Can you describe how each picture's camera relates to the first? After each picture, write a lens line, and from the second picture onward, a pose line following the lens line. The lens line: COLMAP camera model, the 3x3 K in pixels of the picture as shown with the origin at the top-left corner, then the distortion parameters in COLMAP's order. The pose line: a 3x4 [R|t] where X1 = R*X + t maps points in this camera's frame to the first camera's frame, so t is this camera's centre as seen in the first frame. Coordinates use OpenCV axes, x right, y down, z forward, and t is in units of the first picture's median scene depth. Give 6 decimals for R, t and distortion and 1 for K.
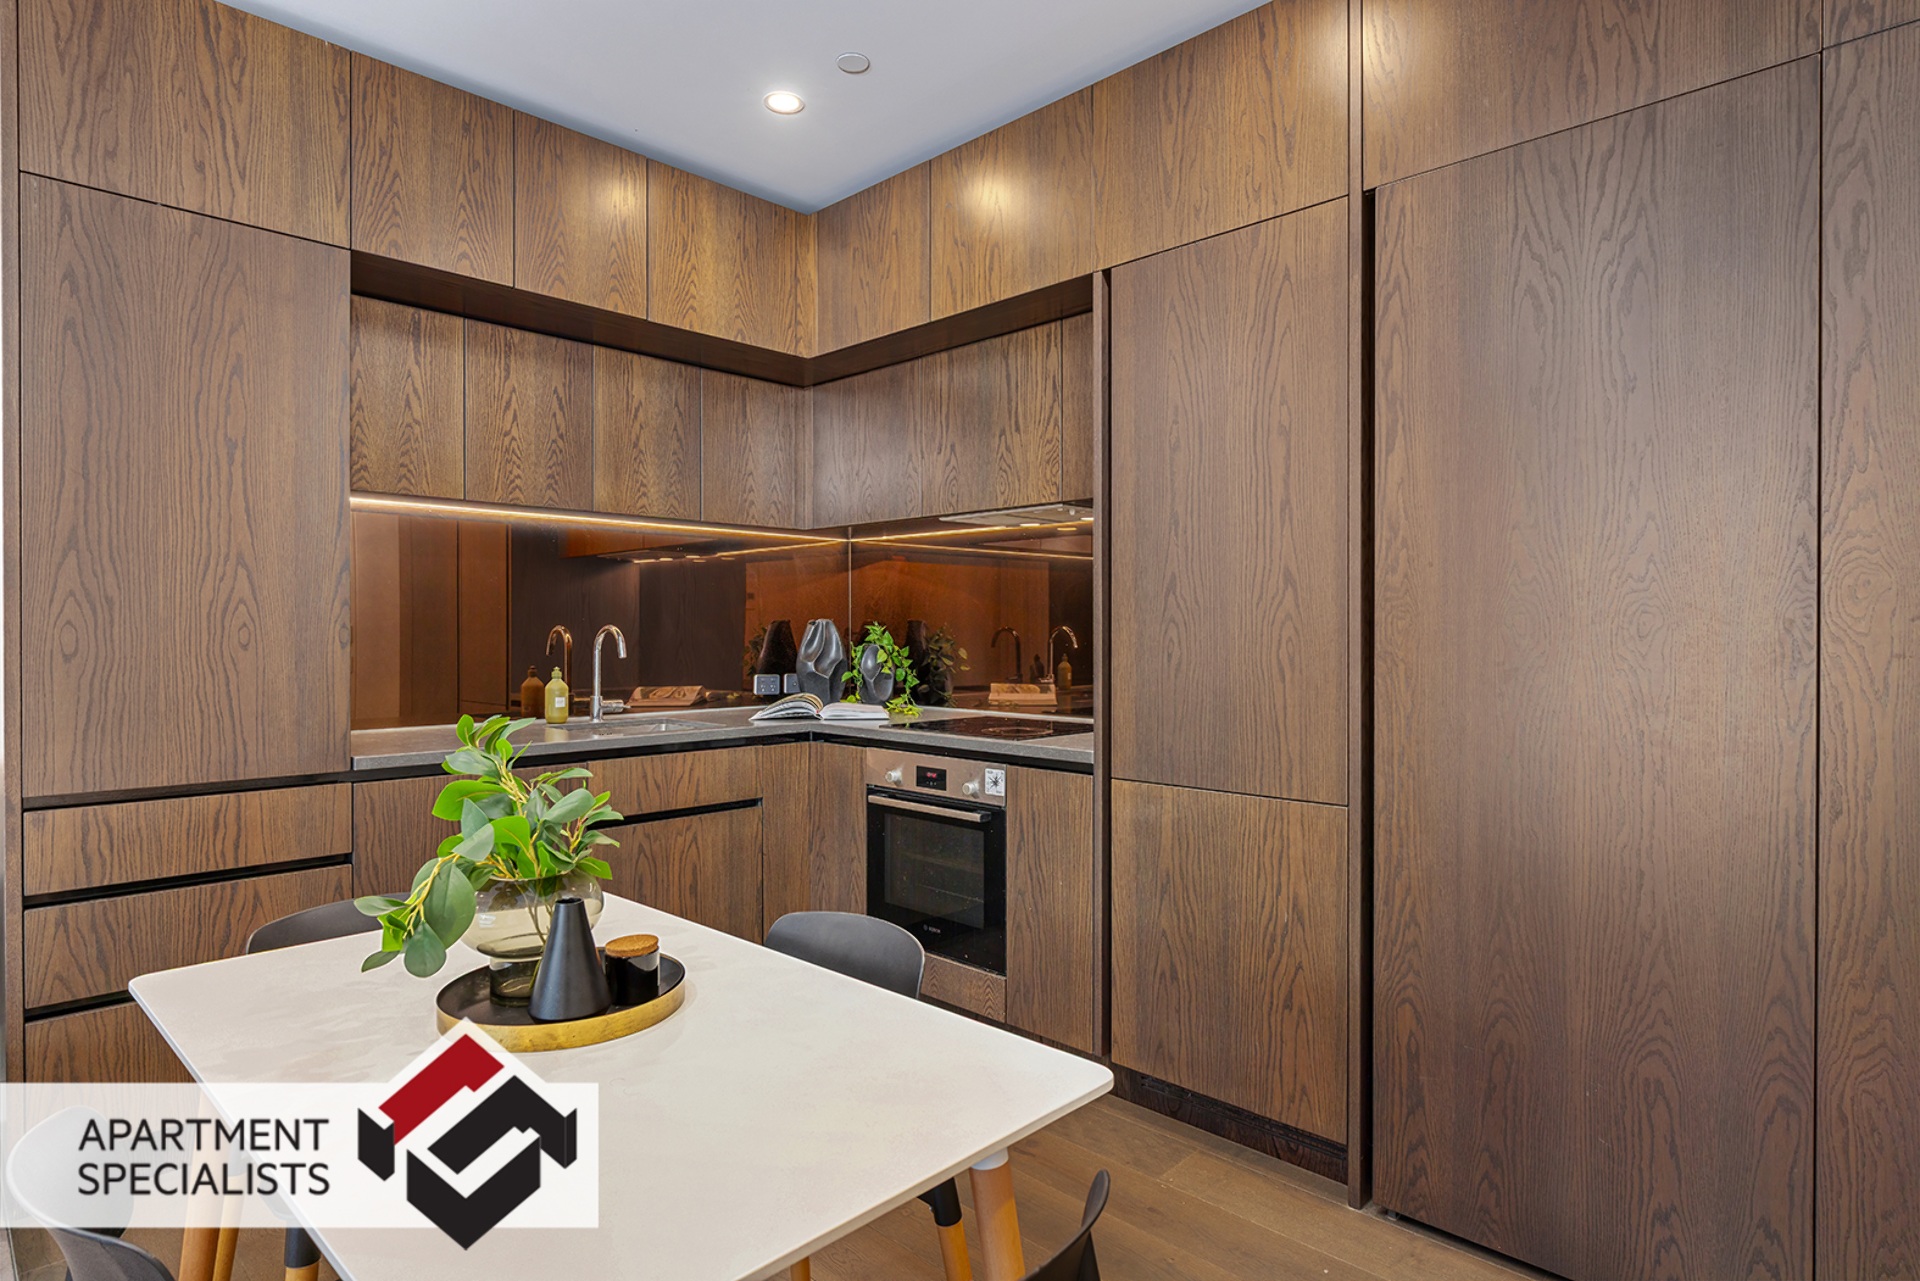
lens RADIAL K [[892.2, 0, 960.0], [0, 892.2, 640.5], [0, 0, 1]] dist [-0.001449, -0.000348]
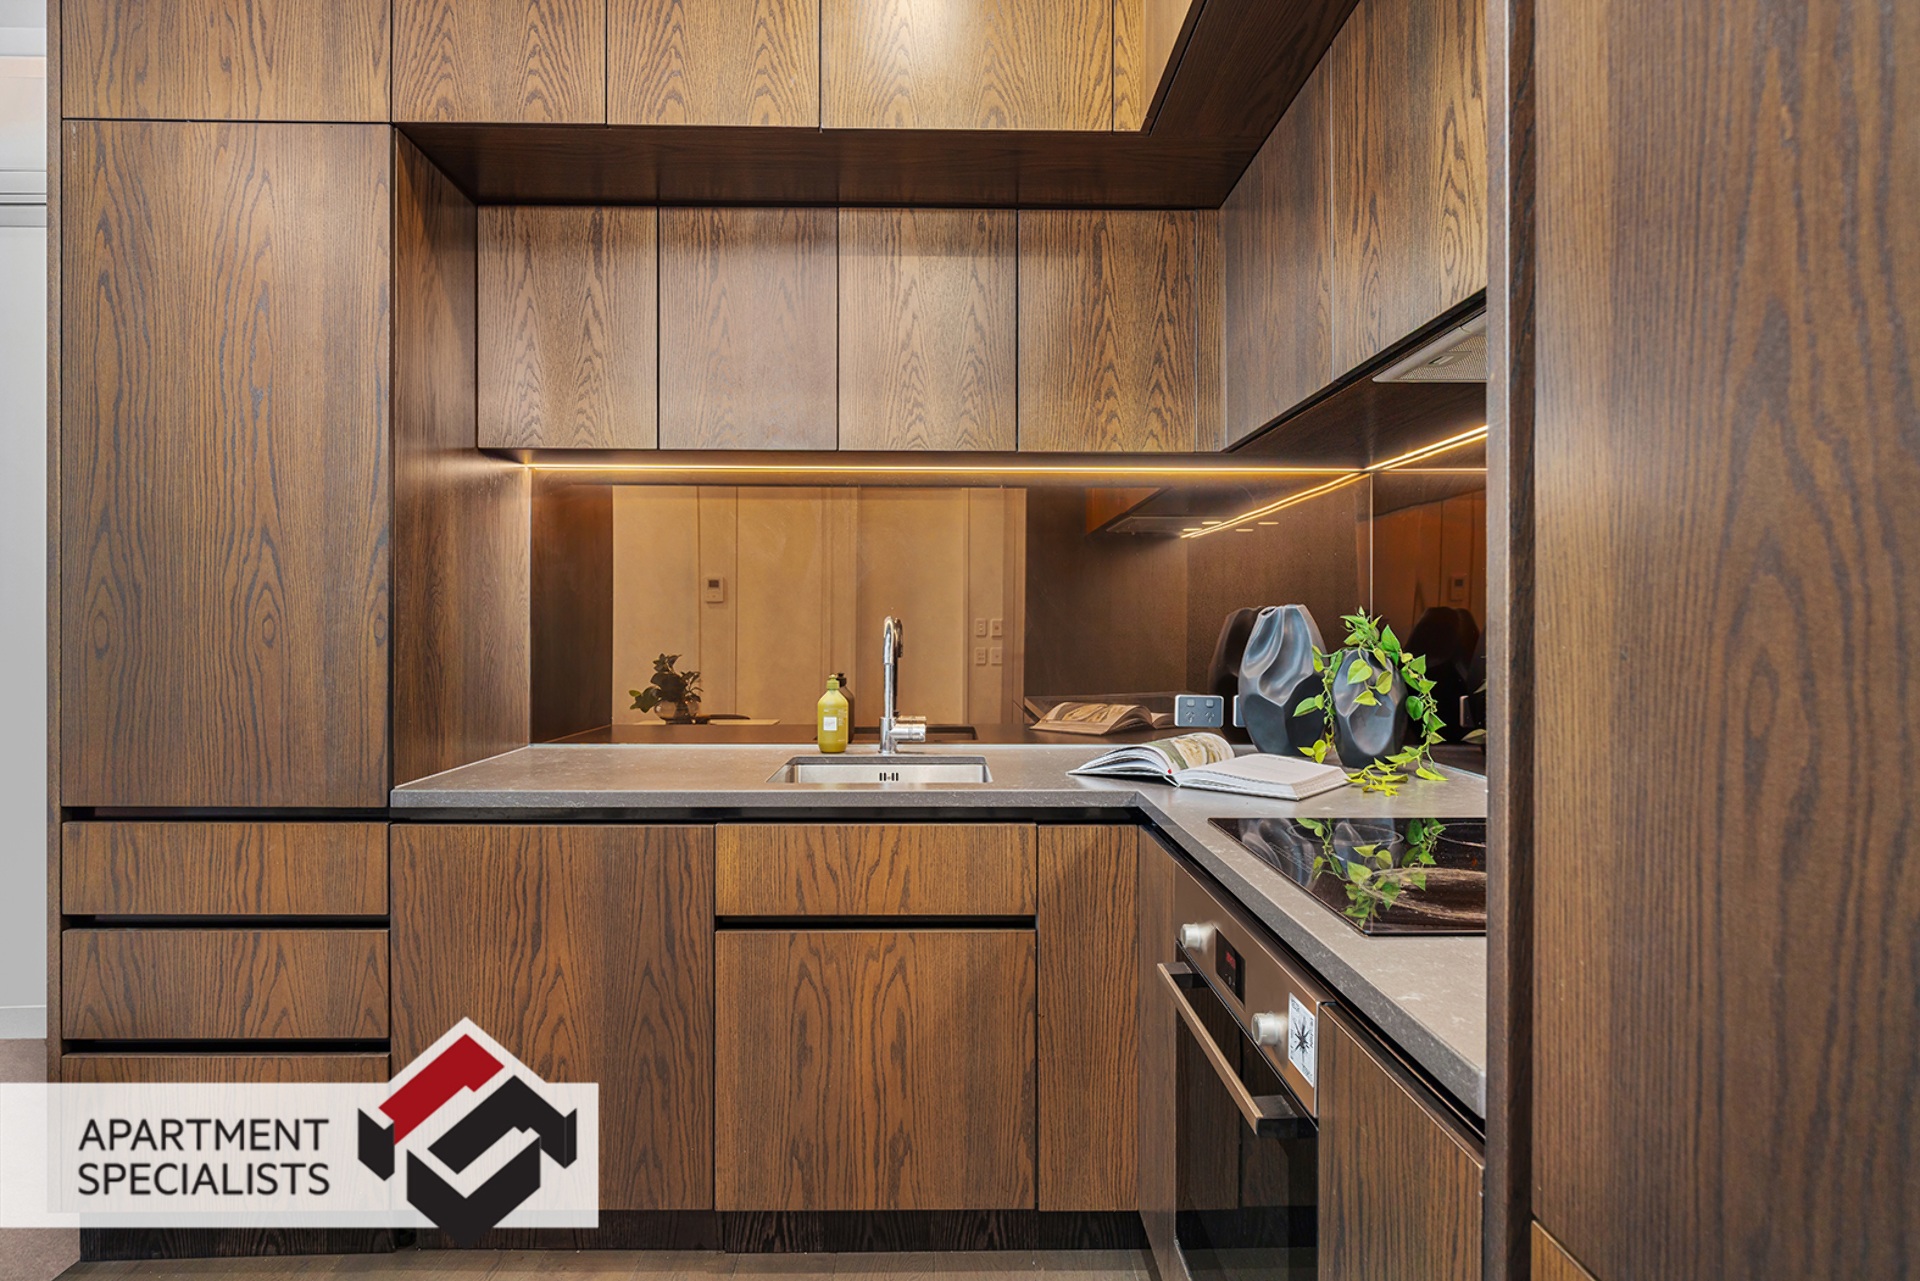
lens RADIAL K [[988.8, 0, 959.0], [0, 988.8, 629.7], [0, 0, 1]] dist [0.001108, 0.000333]
pose [[0.730595, 0.002414, -0.682807, 0.273557], [-0.008059, 0.999955, -0.005088, -0.005306], [0.682763, 0.009220, 0.730581, 0.784185]]
